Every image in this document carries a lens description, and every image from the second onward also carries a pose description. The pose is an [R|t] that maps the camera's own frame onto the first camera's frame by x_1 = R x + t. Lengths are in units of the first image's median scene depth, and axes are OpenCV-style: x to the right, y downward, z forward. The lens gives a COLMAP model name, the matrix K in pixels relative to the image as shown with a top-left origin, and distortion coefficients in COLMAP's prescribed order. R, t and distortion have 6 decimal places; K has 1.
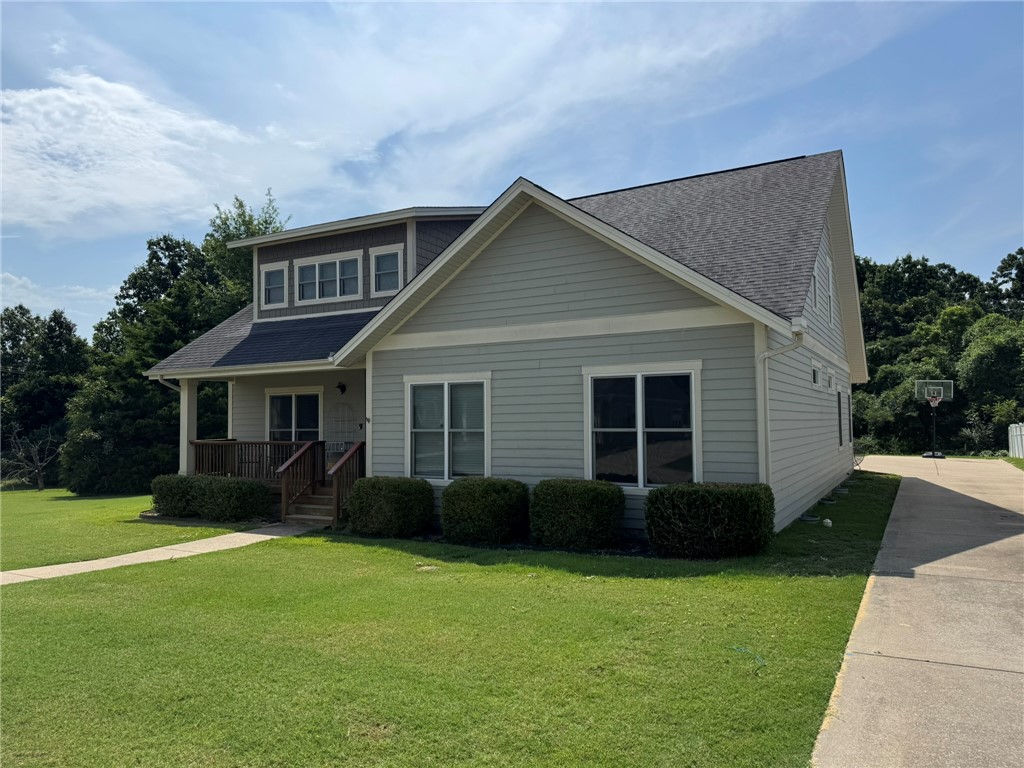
lens RADIAL K [[739.0, 0, 512.0], [0, 739.0, 384.0], [0, 0, 1]] dist [0.003087, -0.002262]
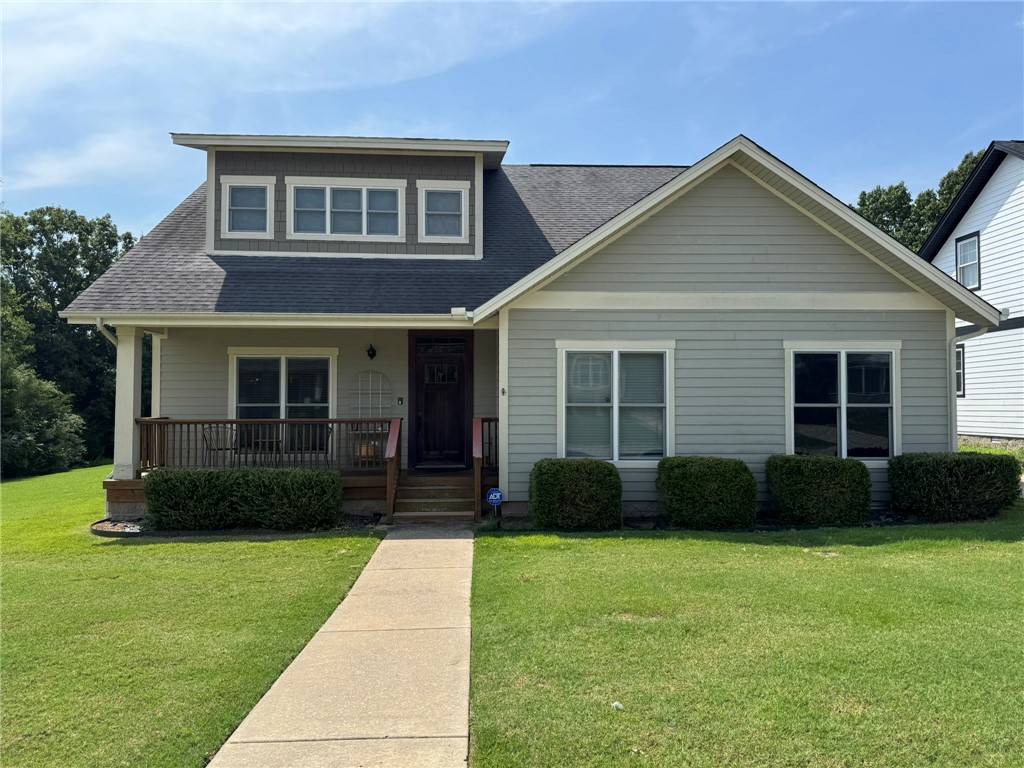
lens RADIAL K [[724.7, 0, 512.0], [0, 724.7, 384.0], [0, 0, 1]] dist [0.042436, -0.003837]
pose [[0.848523, 0.021392, 0.528725, -0.634053], [-0.036377, 0.999177, 0.017952, 0.026141], [-0.527906, -0.034466, 0.848603, 0.318837]]
